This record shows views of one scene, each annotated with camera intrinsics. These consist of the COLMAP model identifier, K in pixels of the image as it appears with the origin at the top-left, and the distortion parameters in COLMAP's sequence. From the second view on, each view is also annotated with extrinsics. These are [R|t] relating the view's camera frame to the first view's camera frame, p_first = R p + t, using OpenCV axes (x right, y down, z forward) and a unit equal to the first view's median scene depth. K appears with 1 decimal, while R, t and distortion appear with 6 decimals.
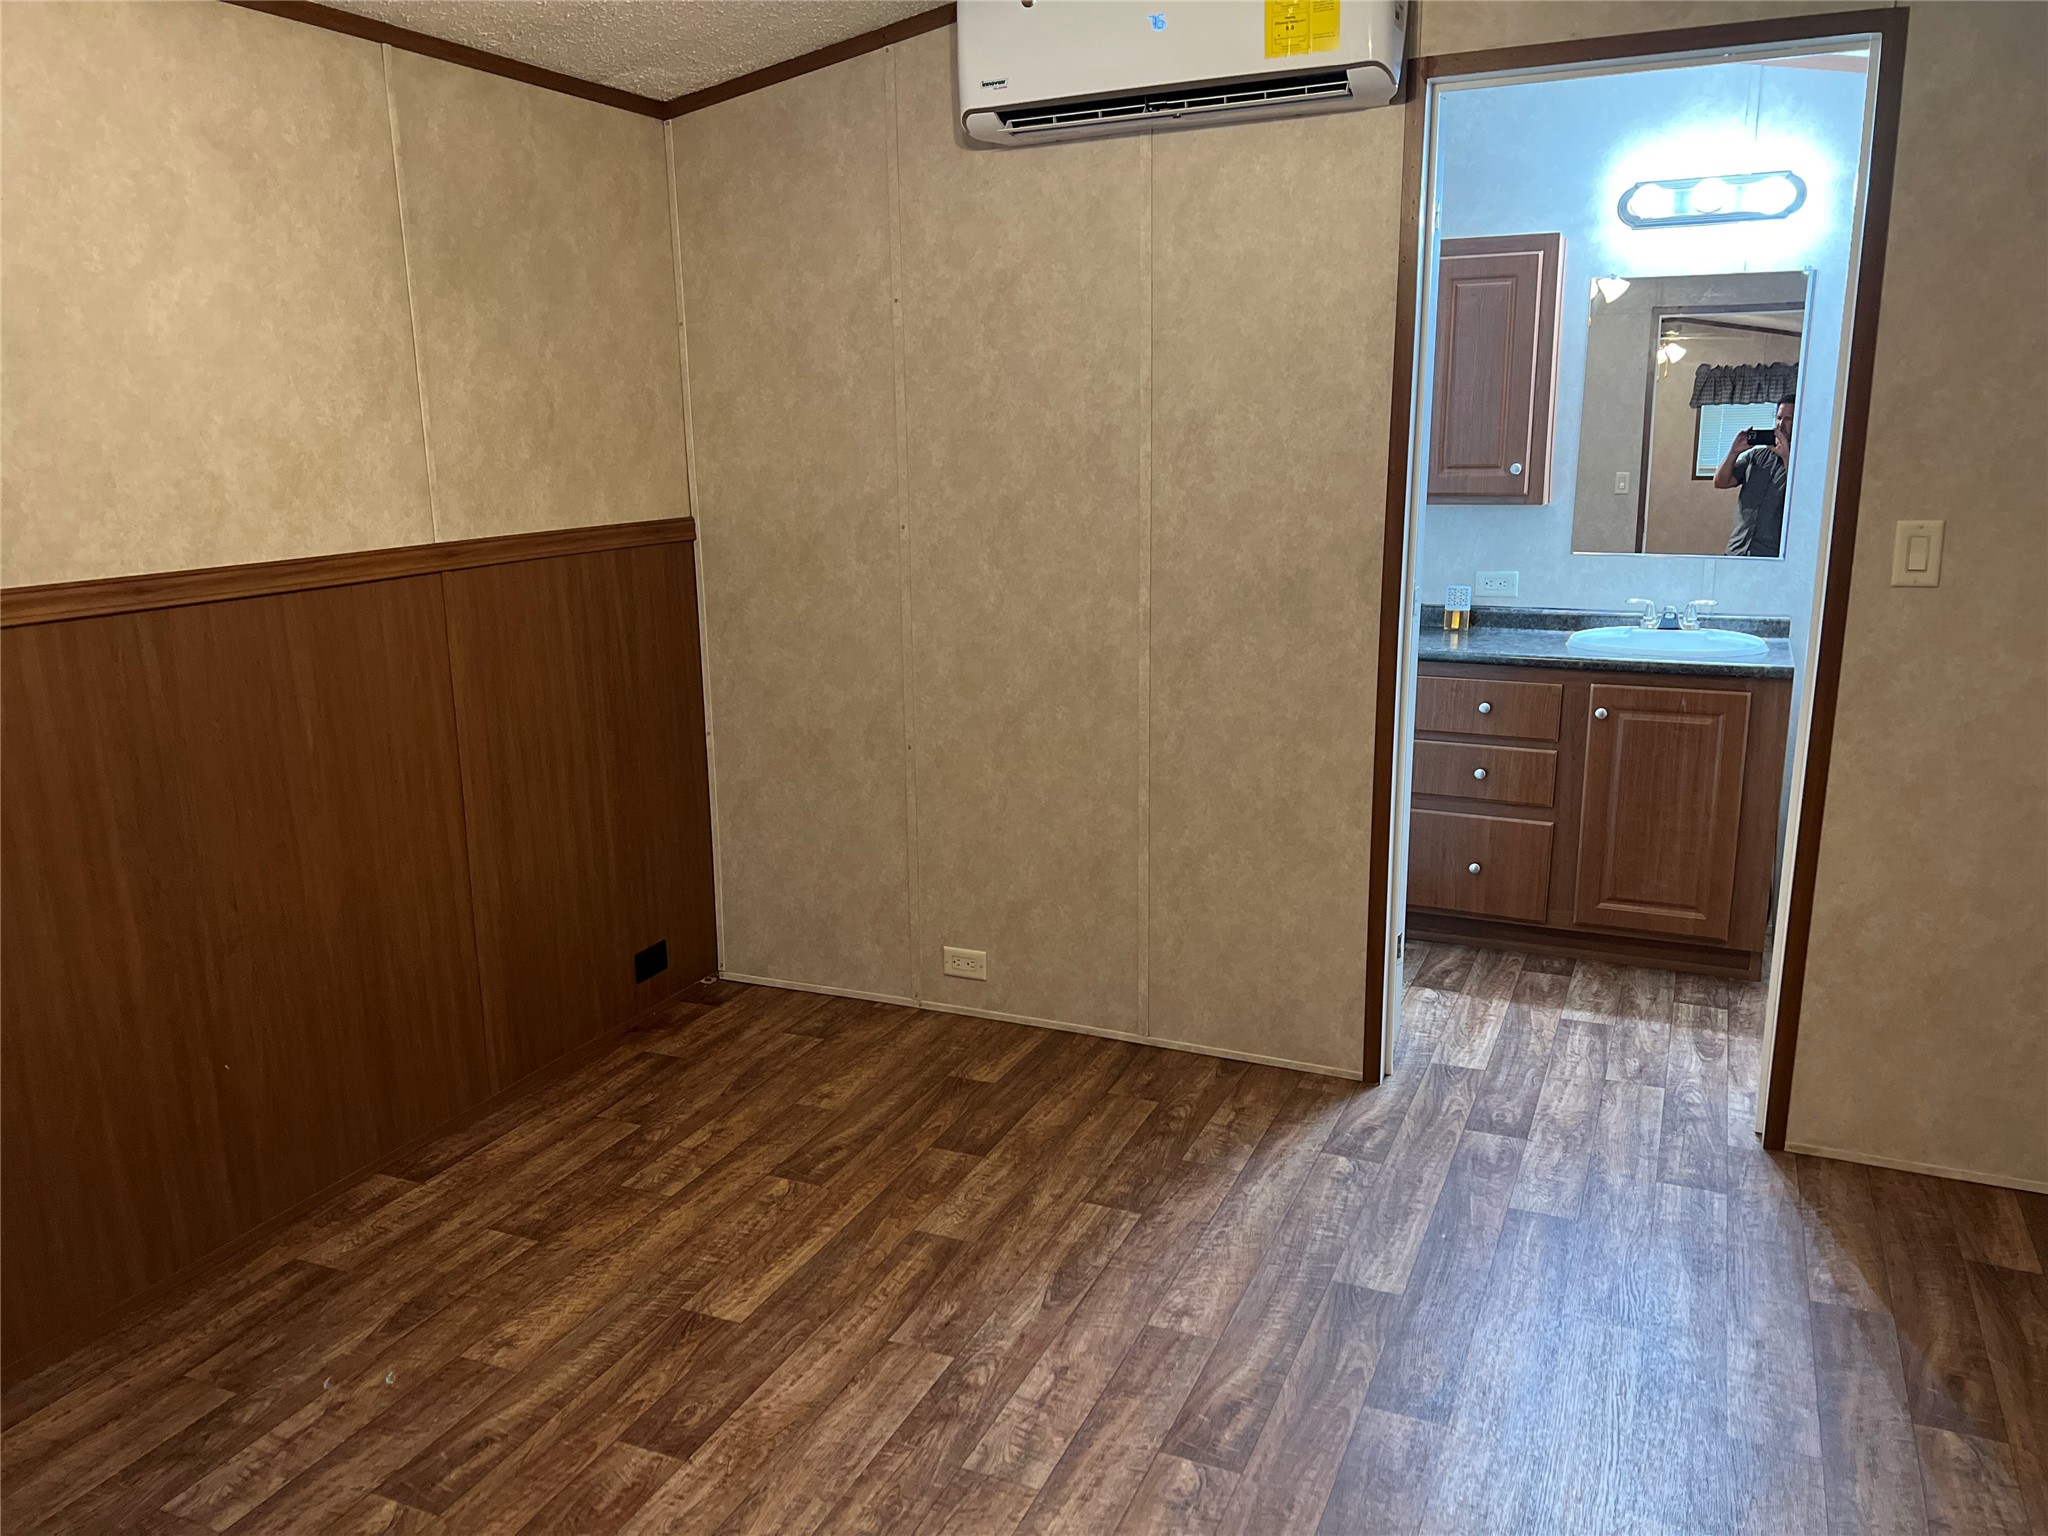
lens RADIAL K [[1539.0, 0, 1032.4], [0, 1539.0, 773.6], [0, 0, 1]] dist [0.048455, -0.049459]
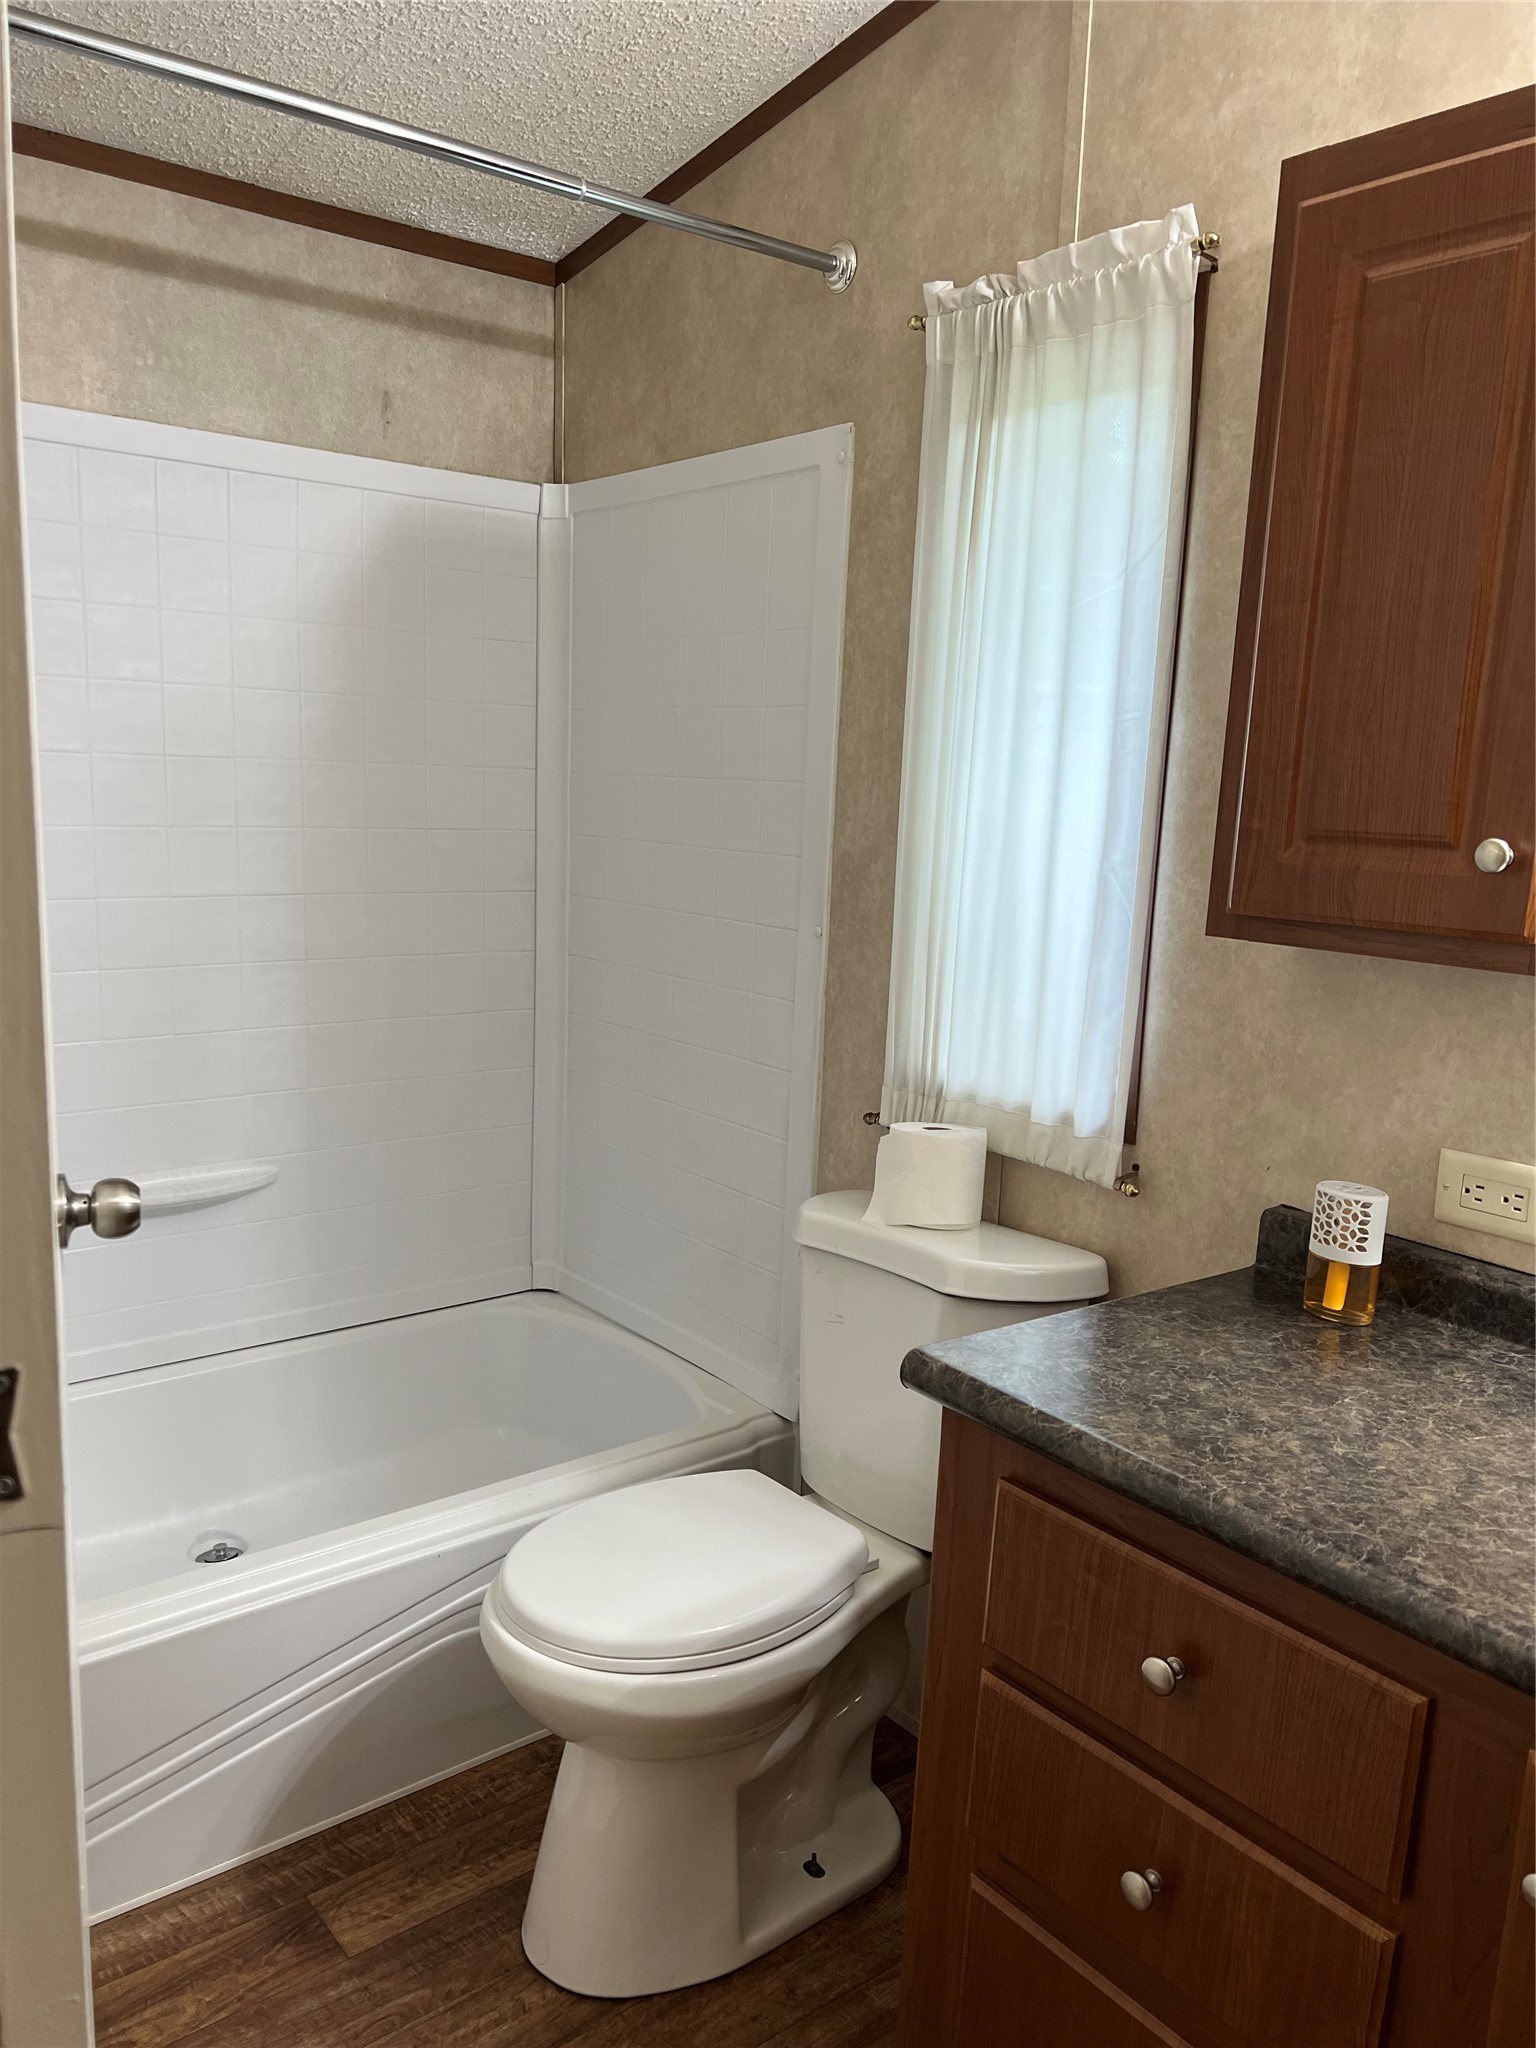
lens RADIAL K [[1539.0, 0, 792.1], [0, 1539.0, 1066.0], [0, 0, 1]] dist [0.048455, -0.049459]
pose [[0.893236, 0.115658, -0.434458, 0.439276], [-0.135146, 0.990725, -0.014113, -0.179934], [0.428796, 0.071322, 0.900582, 0.908950]]
